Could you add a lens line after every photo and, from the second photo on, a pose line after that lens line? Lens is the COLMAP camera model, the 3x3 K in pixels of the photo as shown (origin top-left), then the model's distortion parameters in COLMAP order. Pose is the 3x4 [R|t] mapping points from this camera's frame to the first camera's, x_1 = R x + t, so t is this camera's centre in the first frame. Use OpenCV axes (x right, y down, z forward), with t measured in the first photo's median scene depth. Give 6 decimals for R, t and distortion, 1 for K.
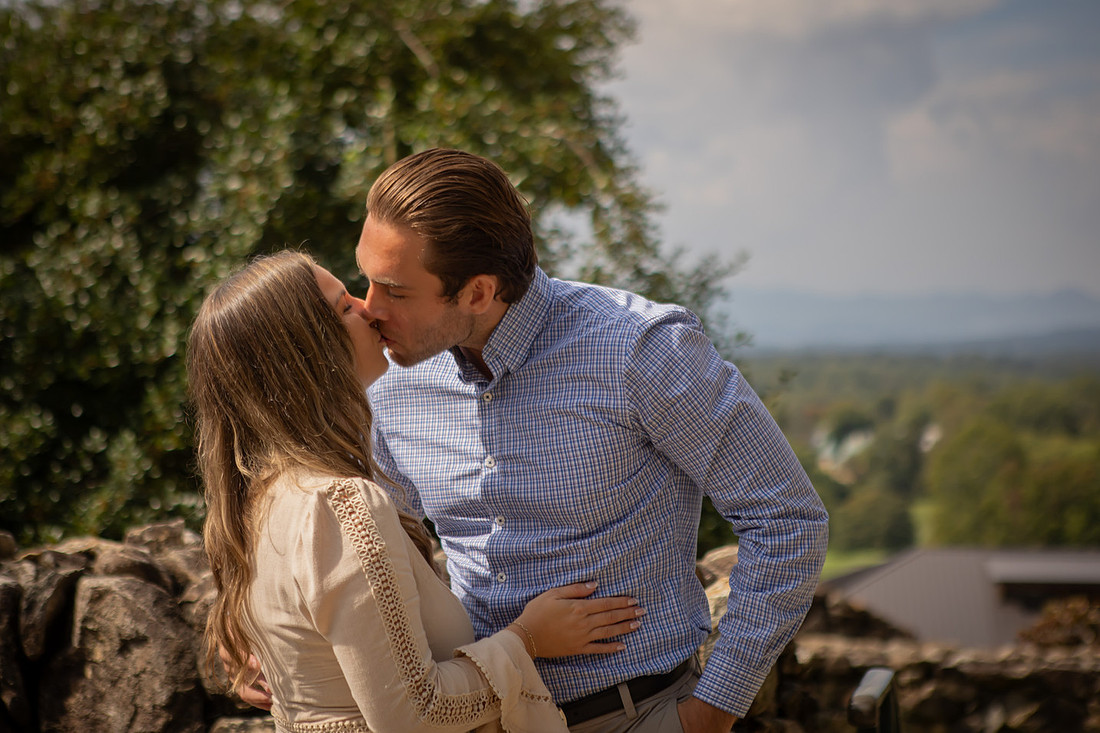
lens RADIAL K [[2304.8, 0, 525.7], [0, 2304.8, 364.9], [0, 0, 1]] dist [0.221682, 0.114775]
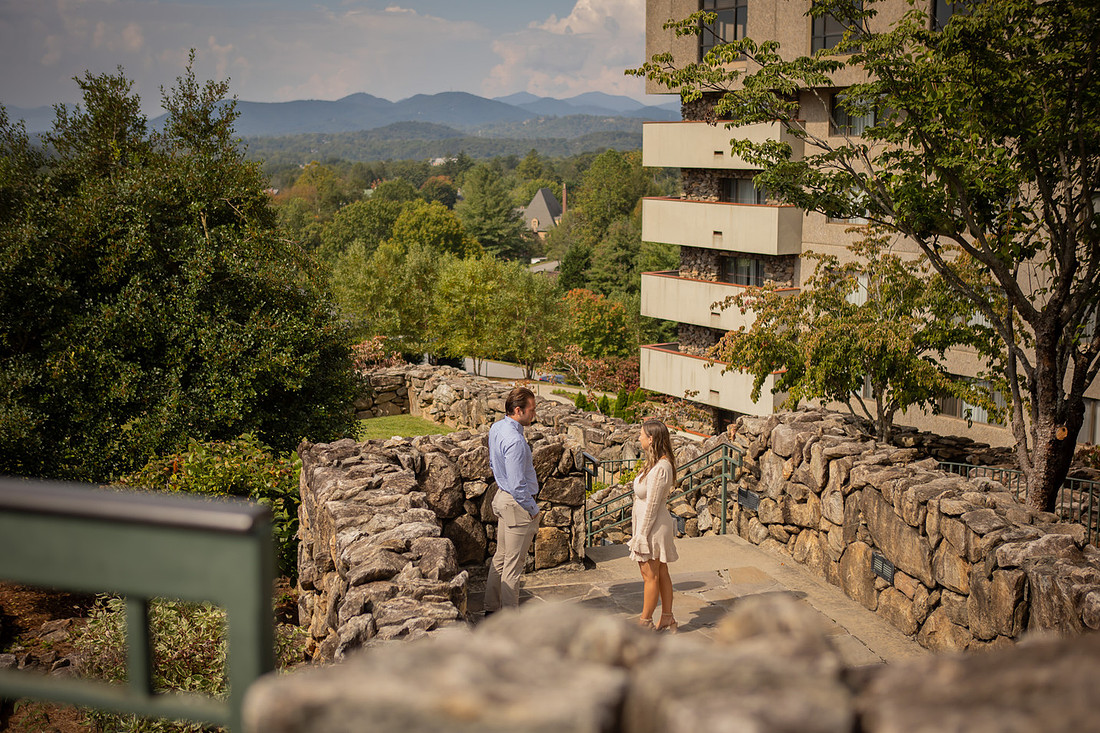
lens RADIAL K [[1358.7, 0, 550.0], [0, 1358.7, 366.5], [0, 0, 1]] dist [-0.030946, 0.052634]
pose [[0.841980, -0.086287, 0.532564, -0.622308], [0.000080, 0.987147, 0.159813, -0.218948], [-0.539509, -0.134517, 0.831165, -0.548217]]
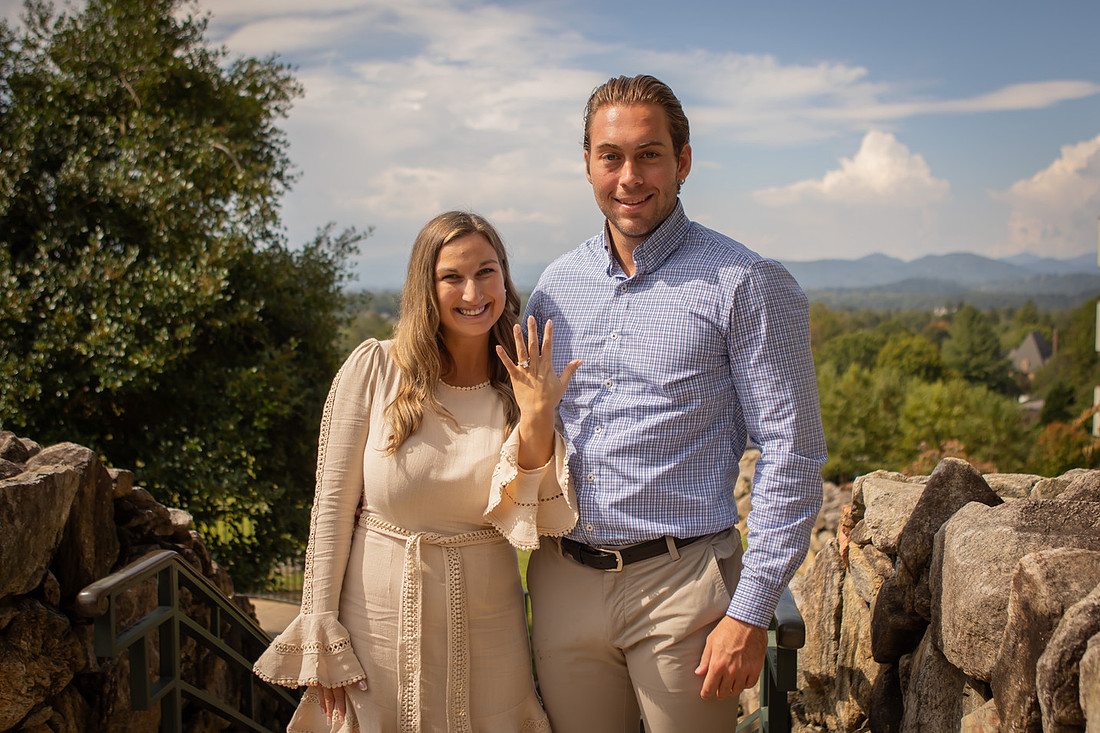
lens RADIAL K [[1160.9, 0, 547.2], [0, 1160.9, 348.7], [0, 0, 1]] dist [-0.134521, 0.165960]
pose [[0.988528, 0.005513, 0.150939, 0.121508], [-0.012288, 0.998956, 0.043992, 0.001123], [-0.150538, -0.045342, 0.987564, 0.208780]]
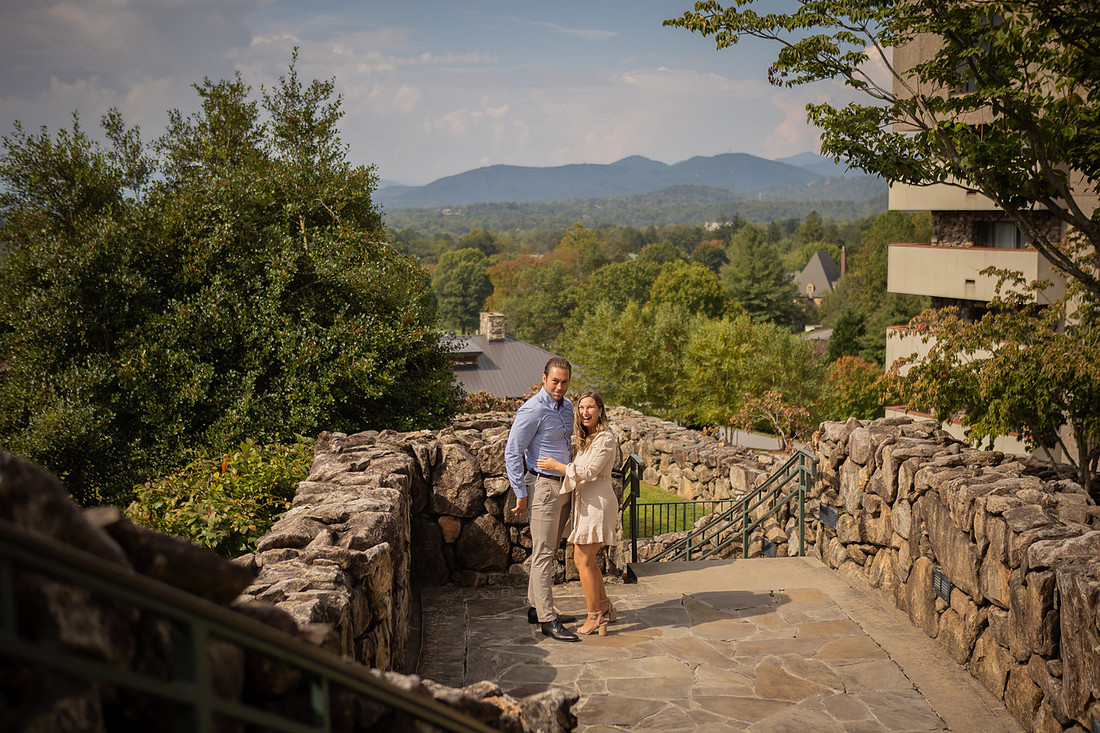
lens RADIAL K [[1442.0, 0, 547.8], [0, 1442.0, 361.8], [0, 0, 1]] dist [-0.015879, 0.083214]
pose [[0.931934, -0.045428, 0.359771, -0.422415], [0.009115, 0.994743, 0.101994, -0.137205], [-0.362514, -0.091772, 0.927449, -0.604141]]
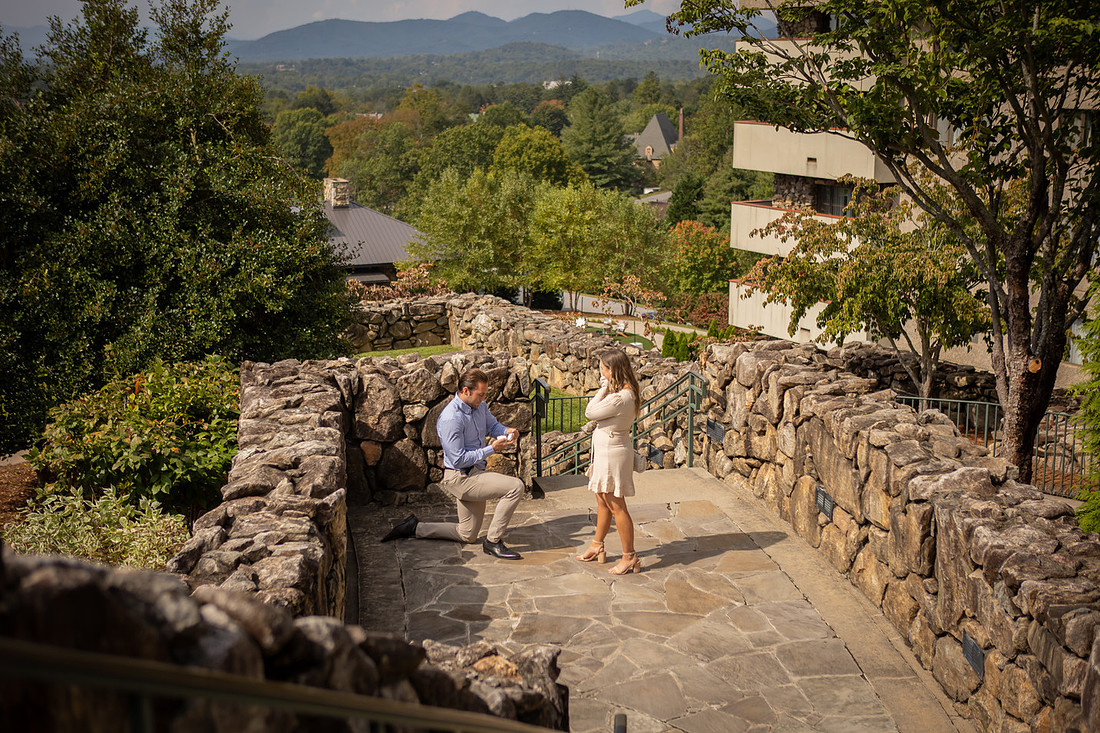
lens RADIAL K [[1434.9, 0, 550.0], [0, 1434.9, 366.5], [0, 0, 1]] dist [-0.027969, 0.074077]
pose [[0.884940, -0.094182, 0.456082, -0.504157], [-0.000422, 0.979174, 0.203020, -0.208646], [-0.465705, -0.179853, 0.866471, -0.640721]]
